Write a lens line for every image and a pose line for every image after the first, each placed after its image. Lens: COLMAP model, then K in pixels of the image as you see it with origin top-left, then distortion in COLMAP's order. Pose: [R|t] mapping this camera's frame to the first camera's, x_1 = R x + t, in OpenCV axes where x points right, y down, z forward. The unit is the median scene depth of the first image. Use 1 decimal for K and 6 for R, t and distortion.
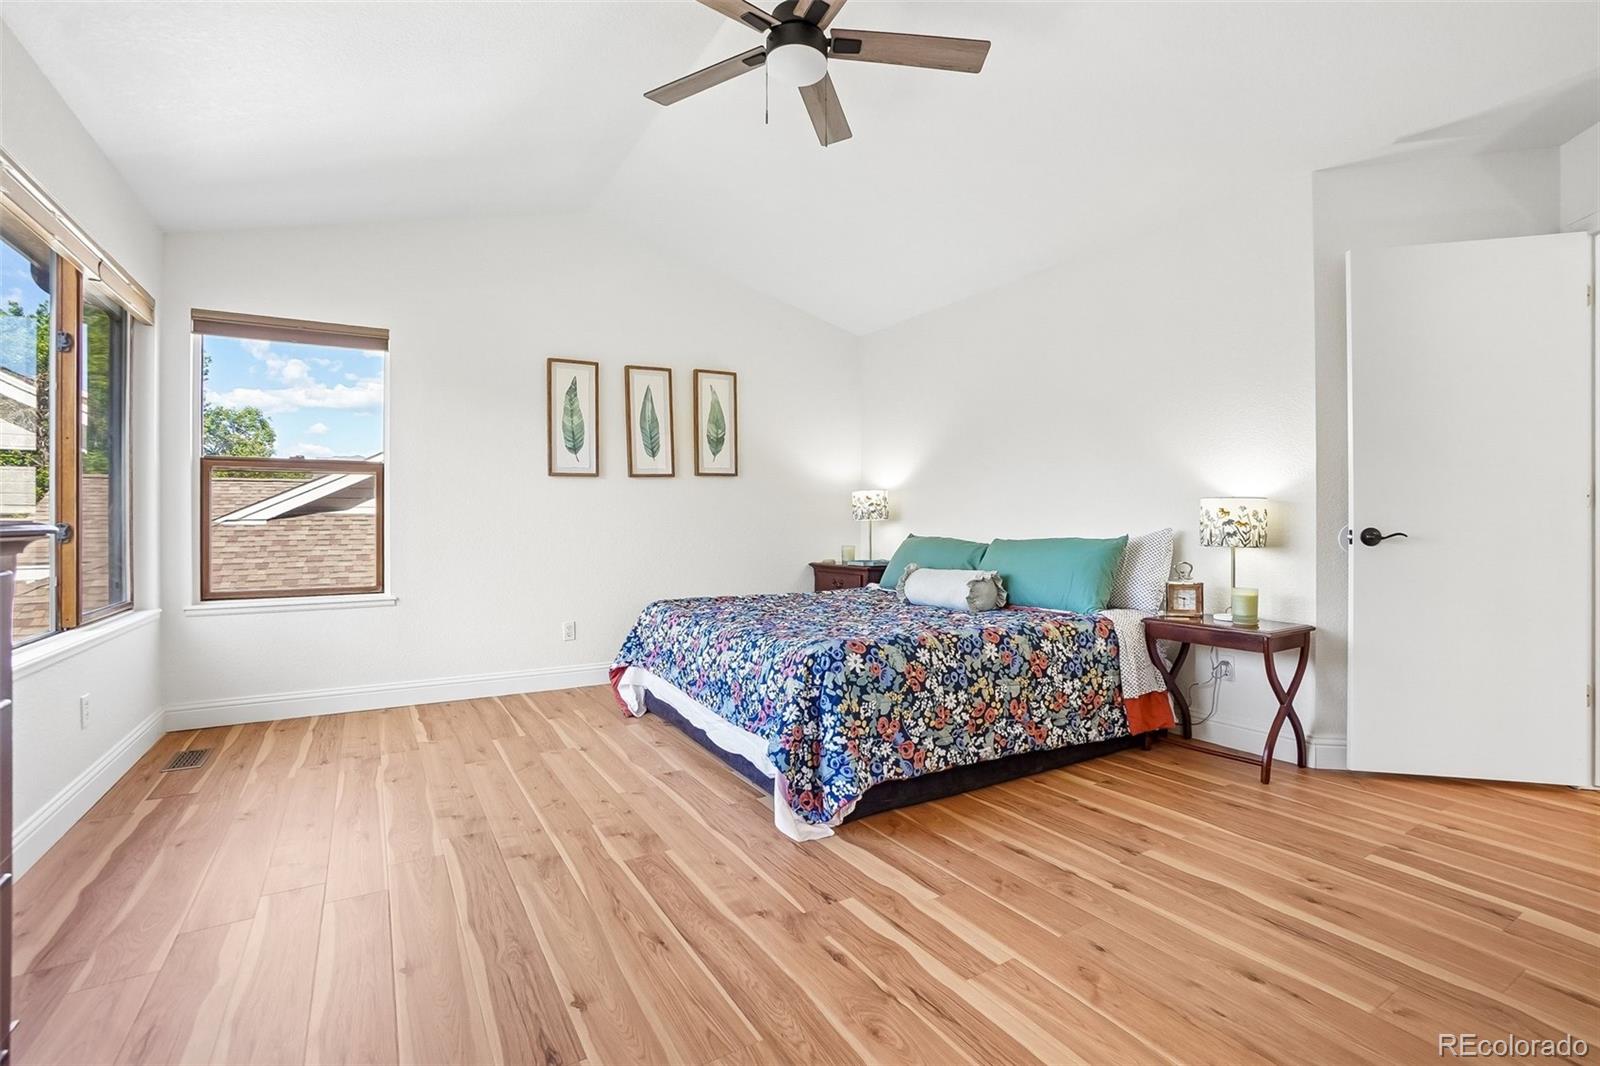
lens RADIAL K [[712.2, 0, 800.0], [0, 712.2, 533.0], [0, 0, 1]] dist [-0.026716, 0.000213]
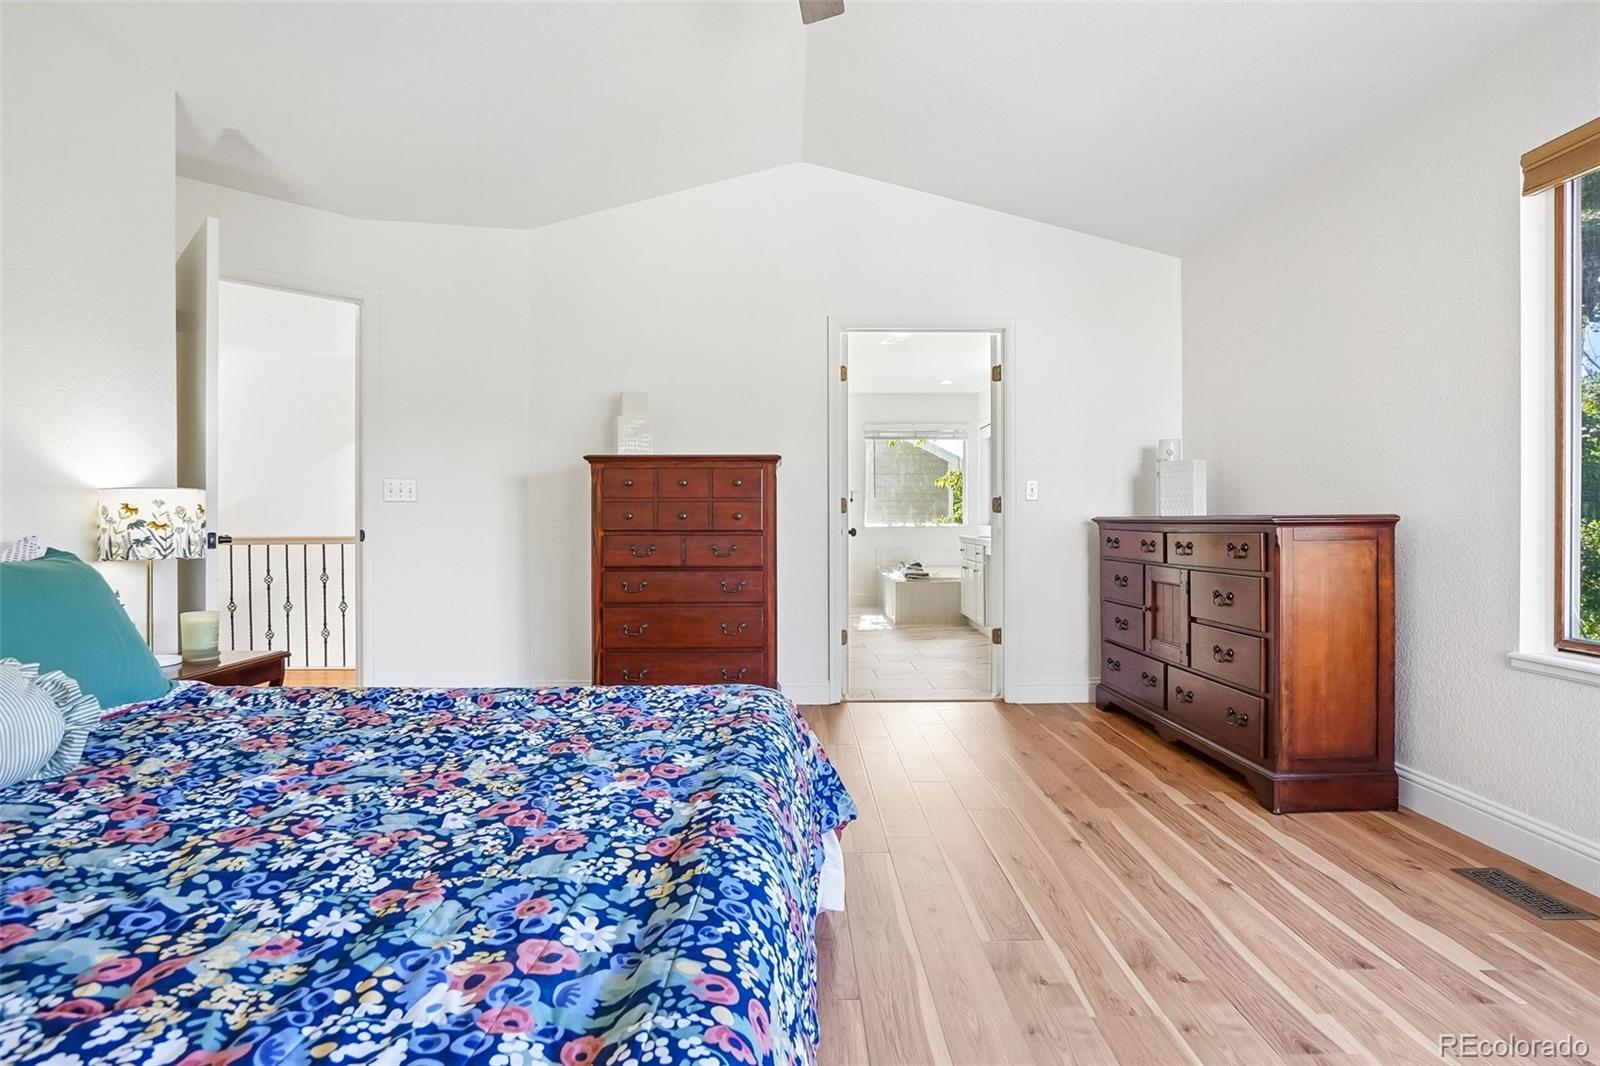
lens RADIAL K [[836.3, 0, 801.5], [0, 836.3, 512.5], [0, 0, 1]] dist [-0.003039, -0.000070]
pose [[-0.862057, 0.009988, 0.506713, -0.371231], [0.016099, 0.999841, 0.007680, -0.023734], [-0.506556, 0.014778, -0.862080, 1.454681]]
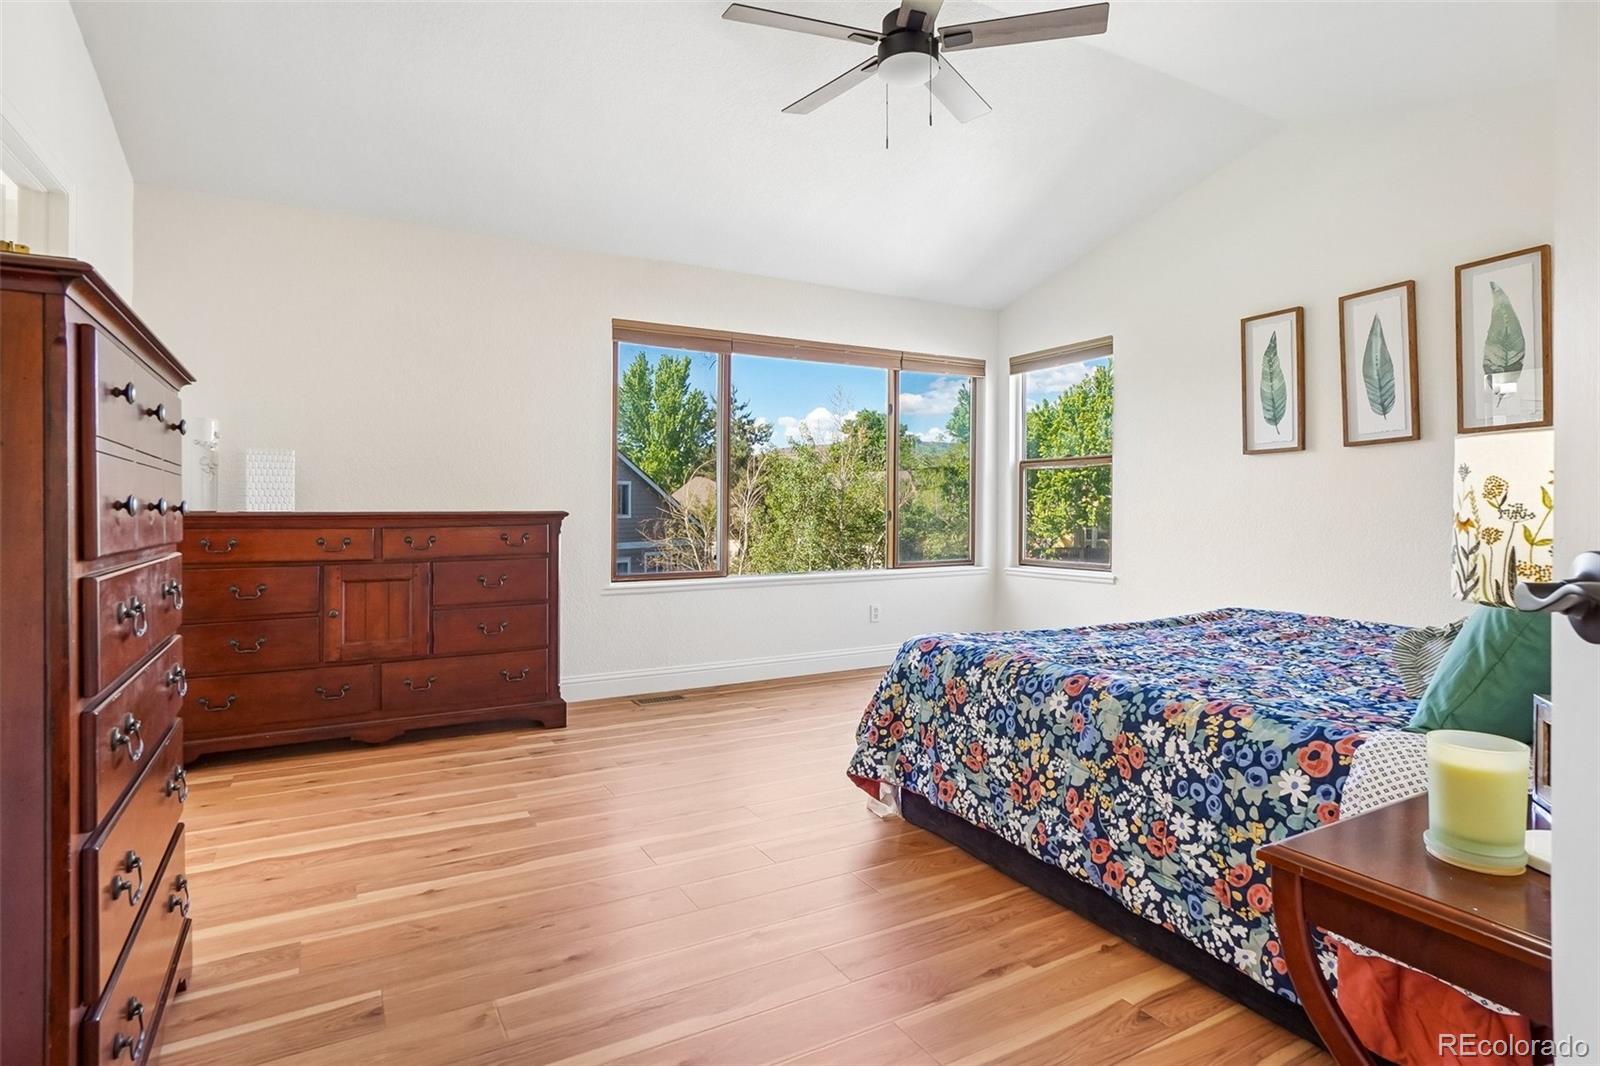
lens RADIAL K [[836.3, 0, 801.5], [0, 836.3, 512.5], [0, 0, 1]] dist [-0.003039, -0.000070]
pose [[-0.022747, 0.006876, -0.999718, 1.056075], [-0.011246, 0.999911, 0.007133, -0.018146], [0.999678, 0.011405, -0.022667, 0.763086]]
